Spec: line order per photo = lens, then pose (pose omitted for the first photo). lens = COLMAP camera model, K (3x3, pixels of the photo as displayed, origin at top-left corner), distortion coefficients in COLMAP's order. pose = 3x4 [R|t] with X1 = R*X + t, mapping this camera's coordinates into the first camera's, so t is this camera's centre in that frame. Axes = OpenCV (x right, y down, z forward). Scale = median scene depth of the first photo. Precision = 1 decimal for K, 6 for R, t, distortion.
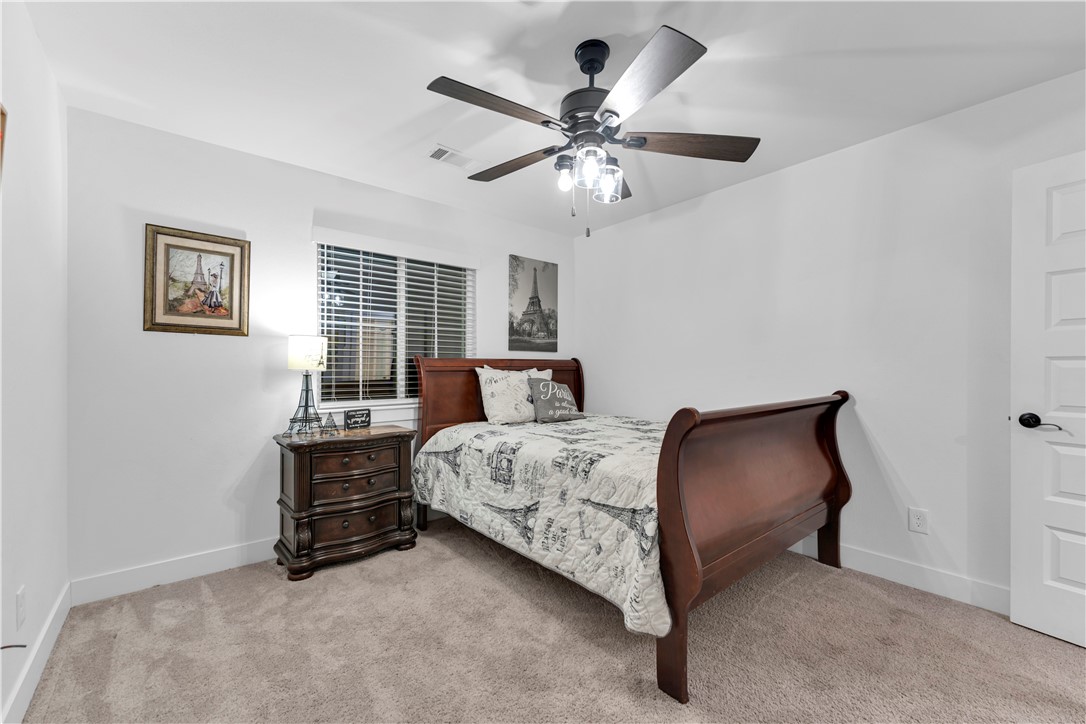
lens RADIAL K [[444.6, 0, 544.8], [0, 444.6, 362.1], [0, 0, 1]] dist [0.013183, -0.000102]
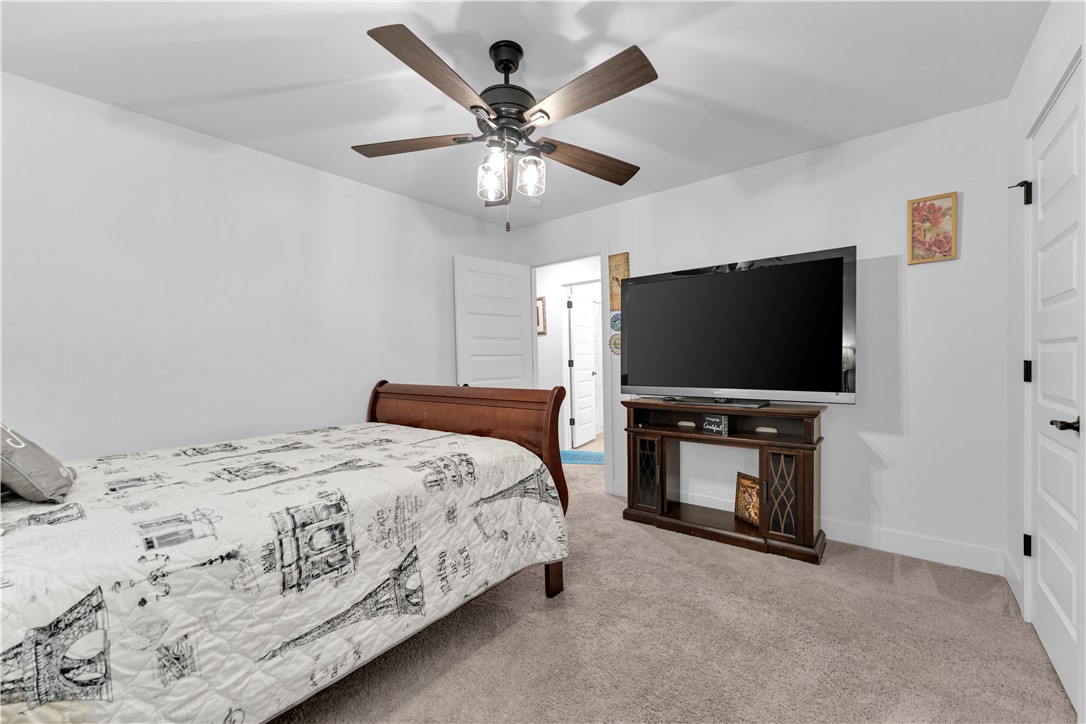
lens RADIAL K [[444.6, 0, 544.2], [0, 444.6, 362.1], [0, 0, 1]] dist [0.013183, -0.000102]
pose [[-0.200249, -0.005630, 0.979729, -0.760436], [0.006863, 0.999951, 0.007149, 0.008688], [-0.979721, 0.008156, -0.200200, 0.933197]]
